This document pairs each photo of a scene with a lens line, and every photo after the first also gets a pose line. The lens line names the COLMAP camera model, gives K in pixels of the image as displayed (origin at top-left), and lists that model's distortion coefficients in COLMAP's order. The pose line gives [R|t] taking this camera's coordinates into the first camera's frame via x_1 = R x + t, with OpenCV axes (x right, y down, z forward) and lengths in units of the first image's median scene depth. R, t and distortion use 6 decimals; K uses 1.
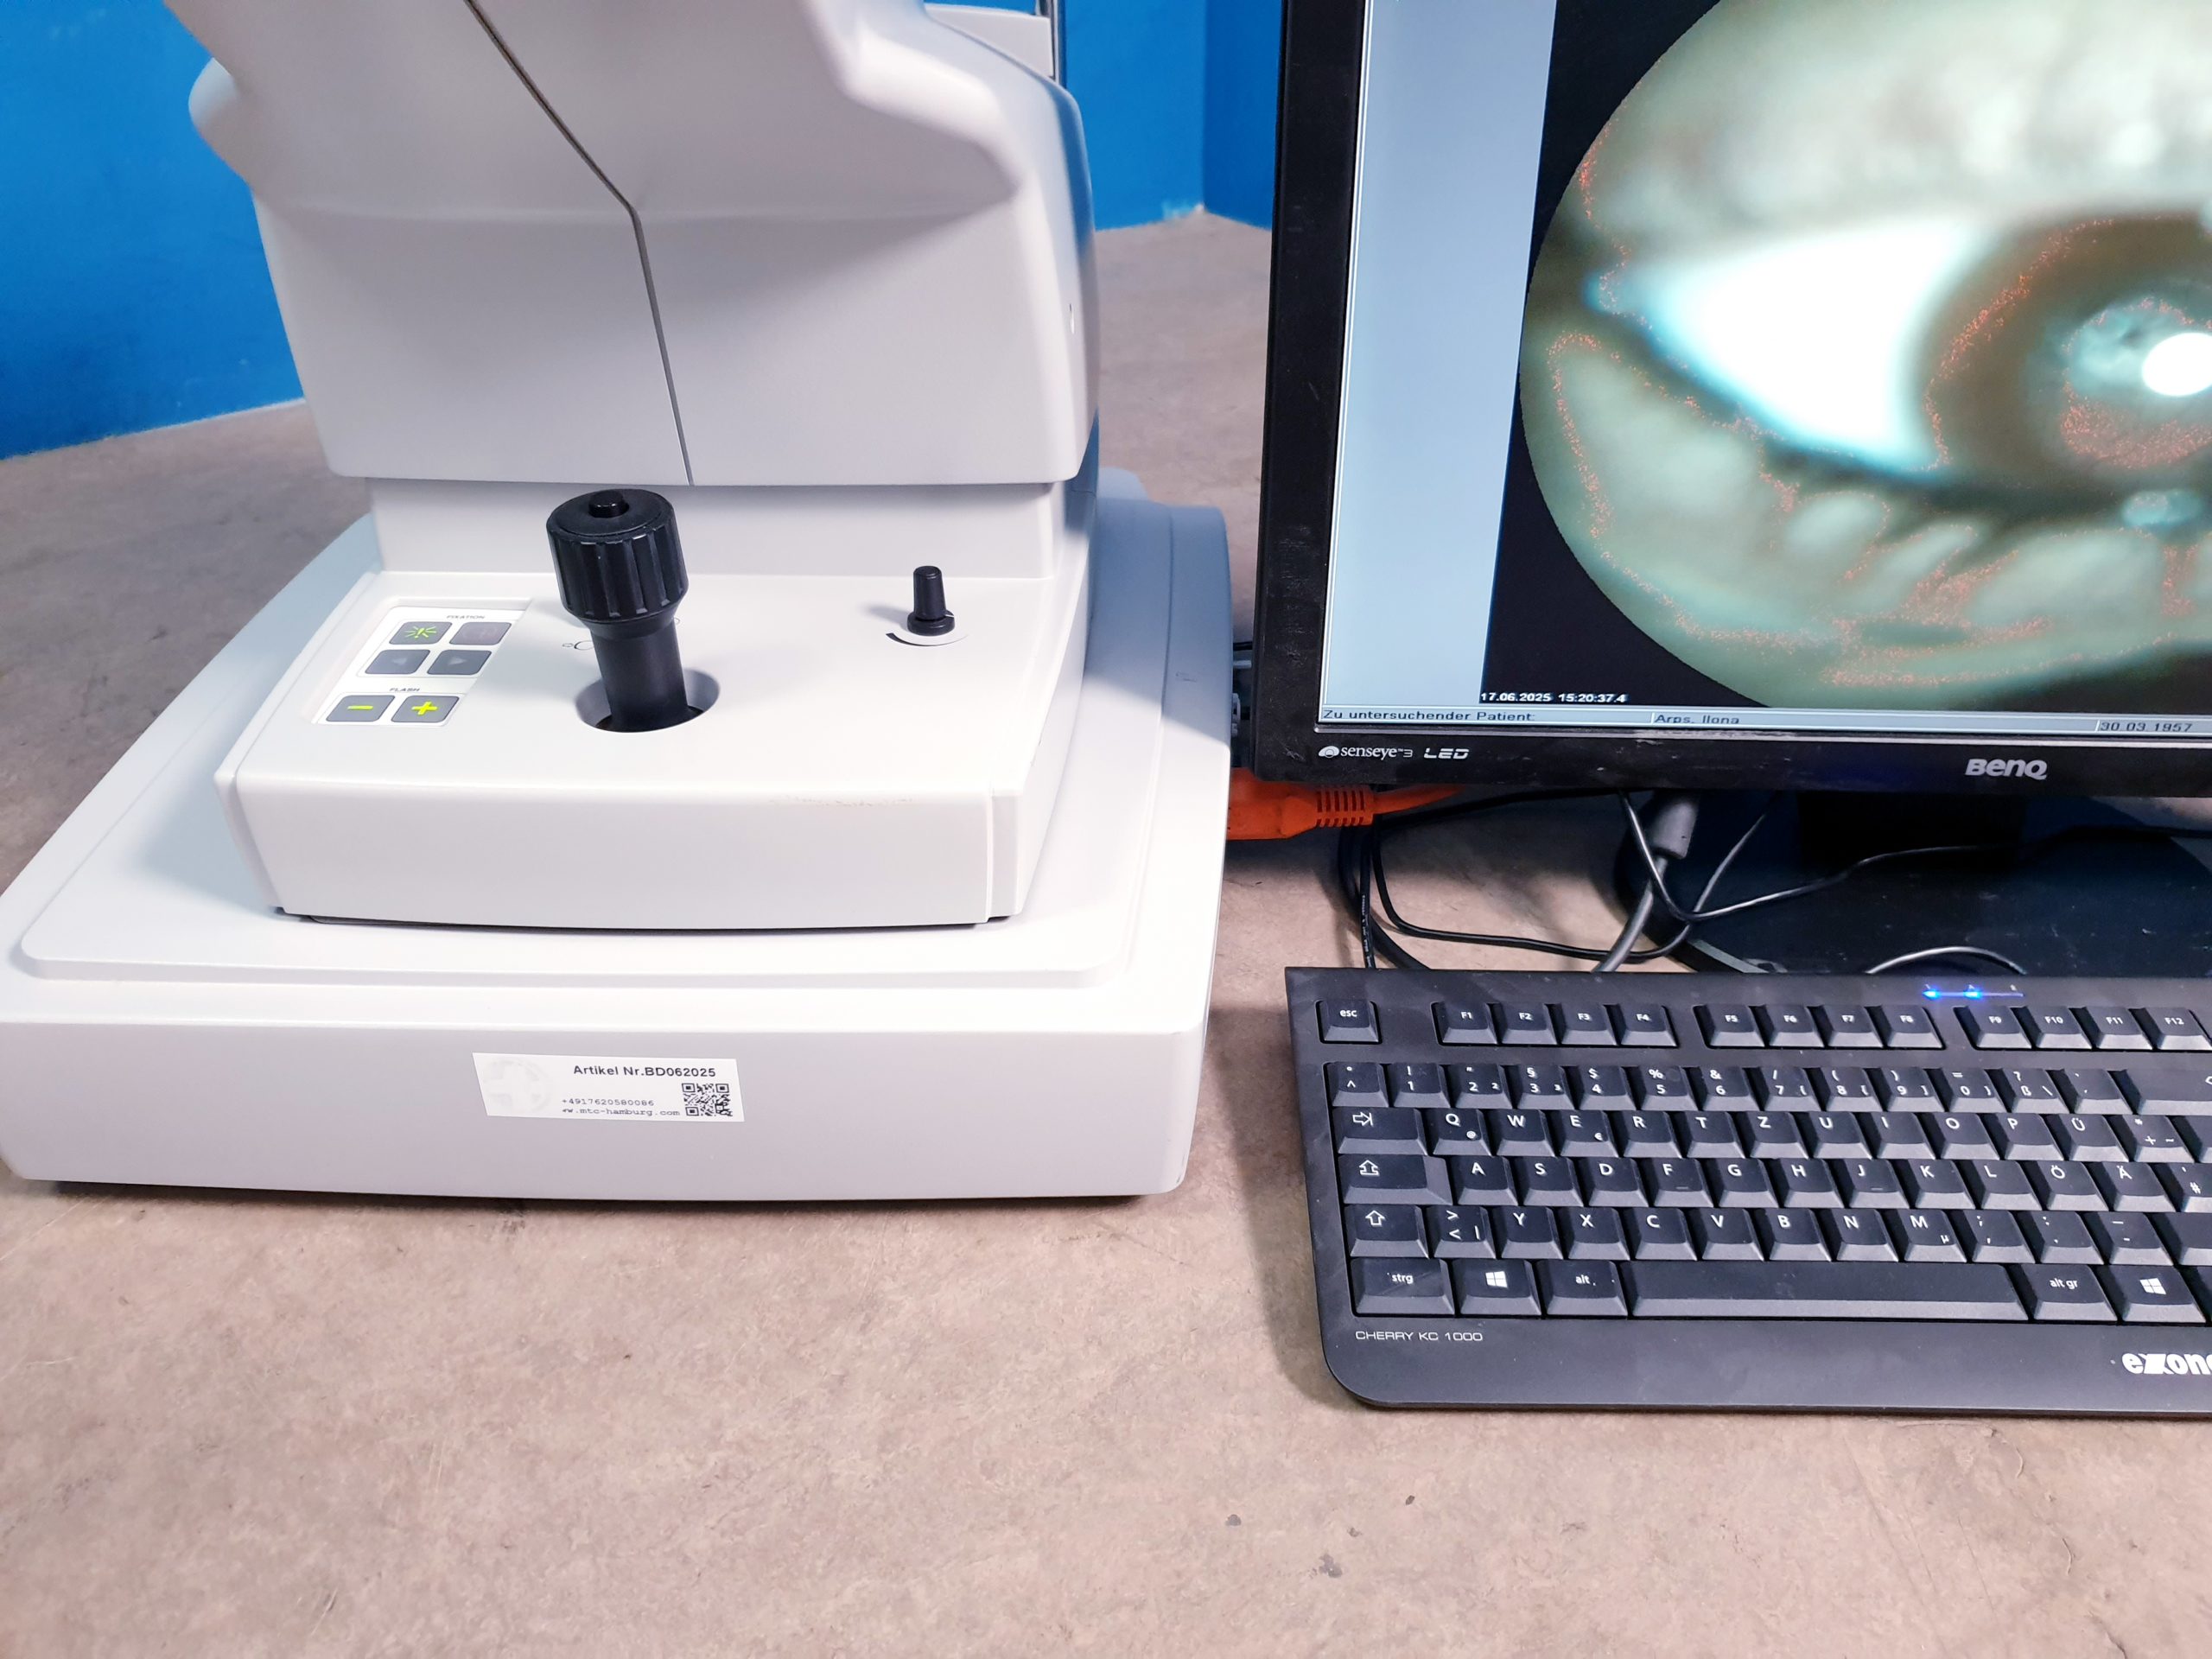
lens RADIAL K [[1769.8, 0, 1071.0], [0, 1769.8, 834.2], [0, 0, 1]] dist [-0.007170, 0.030225]
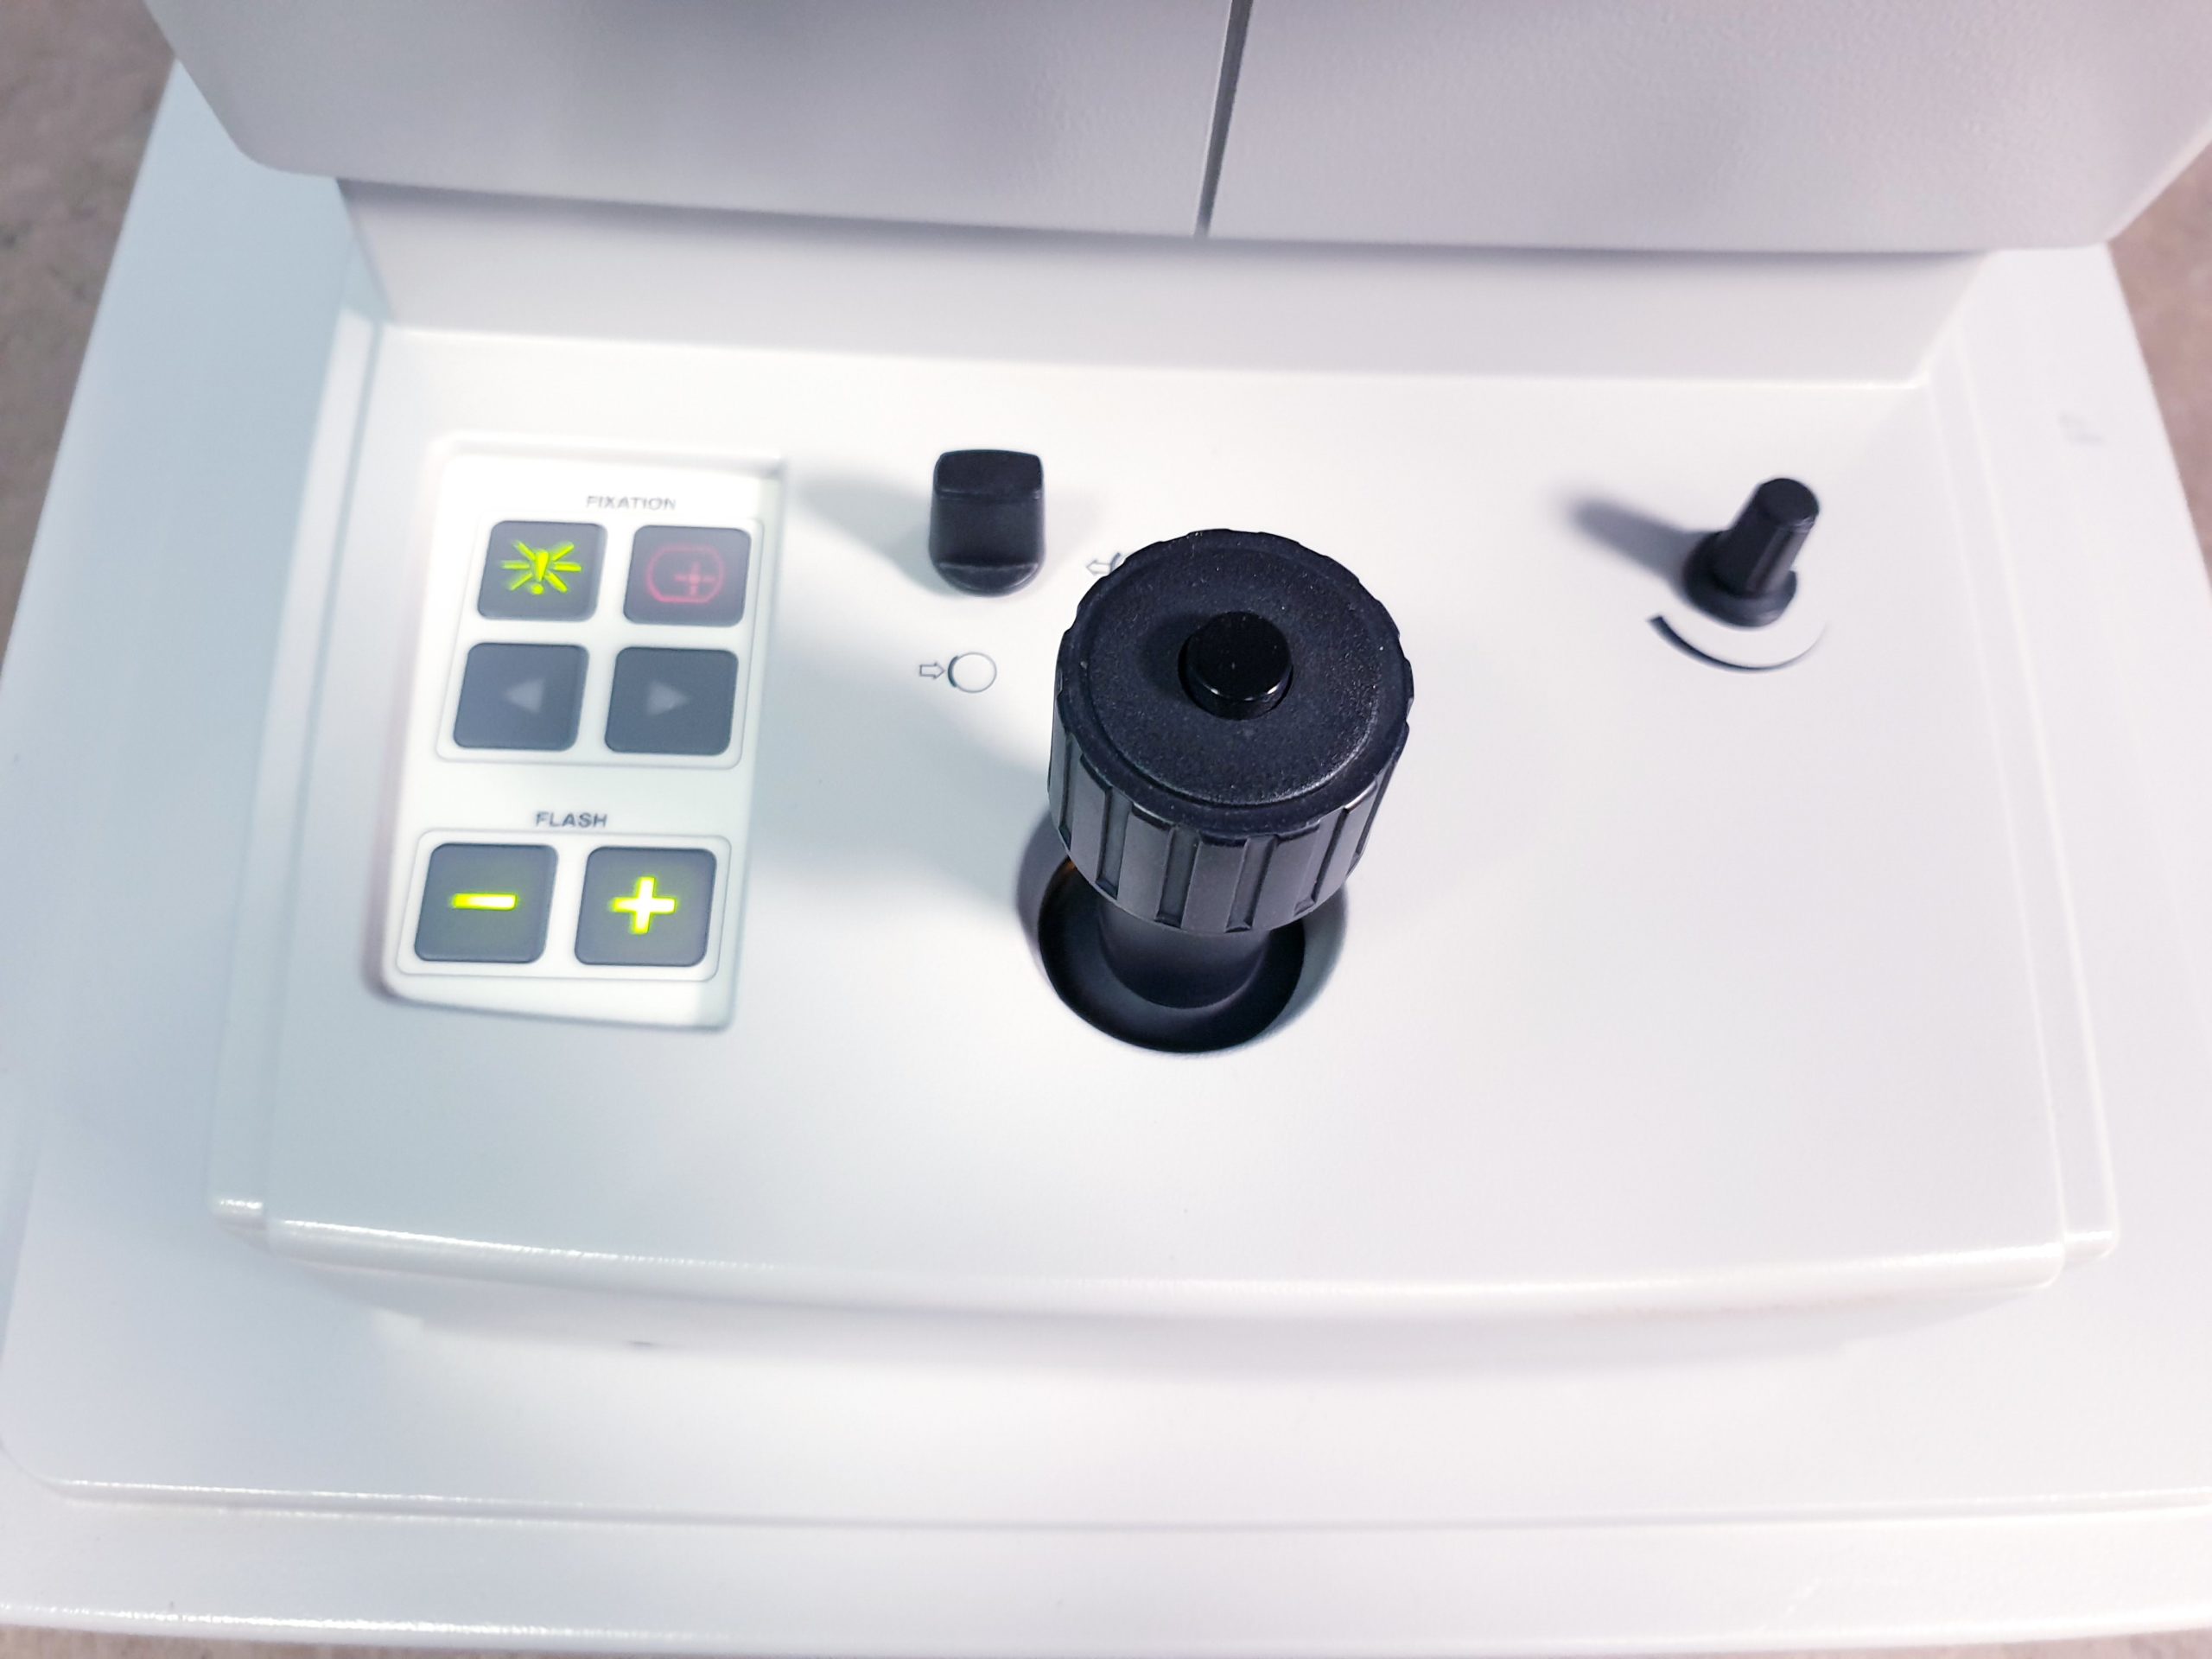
lens RADIAL K [[1769.8, 0, 1102.8], [0, 1769.8, 830.5], [0, 0, 1]] dist [-0.007170, 0.030225]
pose [[0.995954, -0.021239, 0.087313, -0.289244], [-0.026612, 0.858367, 0.512346, -0.299614], [-0.085828, -0.512597, 0.854329, 0.632287]]
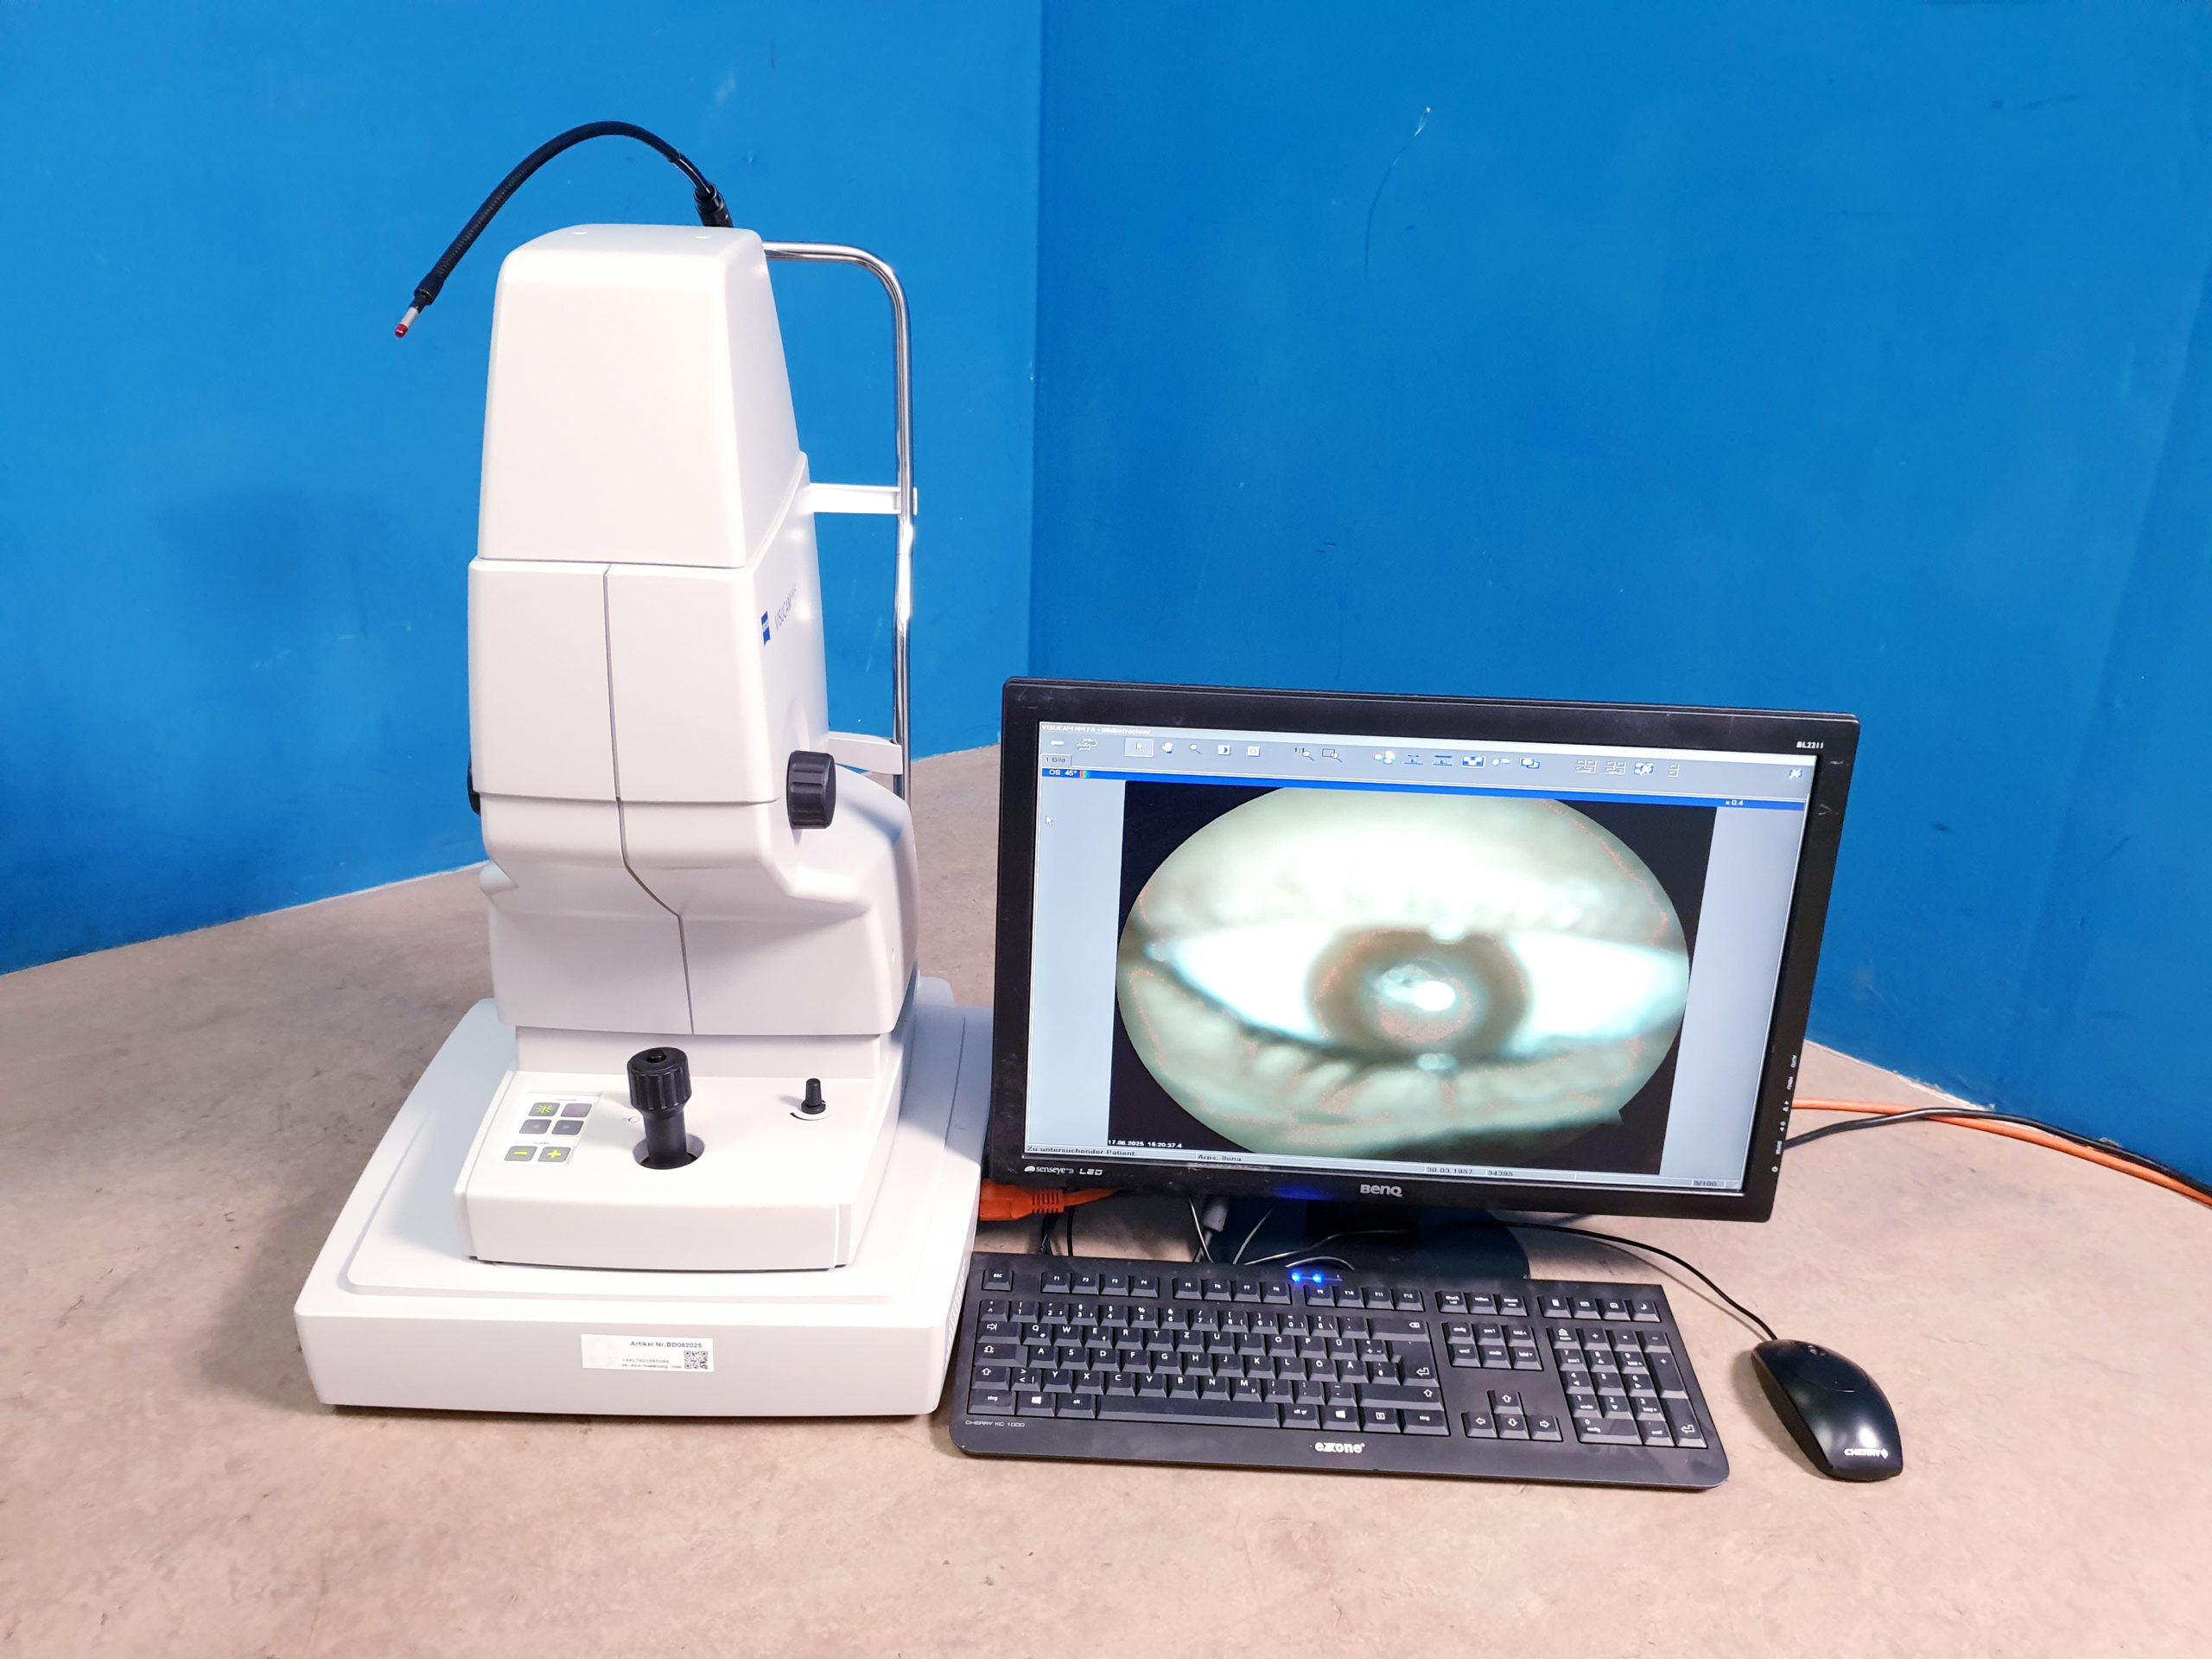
lens RADIAL K [[1769.8, 0, 1068.4], [0, 1769.8, 818.9], [0, 0, 1]] dist [-0.007170, 0.030225]
pose [[0.997183, 0.024911, 0.070751, 0.054385], [-0.010948, 0.981477, -0.191267, -0.066099], [-0.074205, 0.189954, 0.978985, -1.020426]]
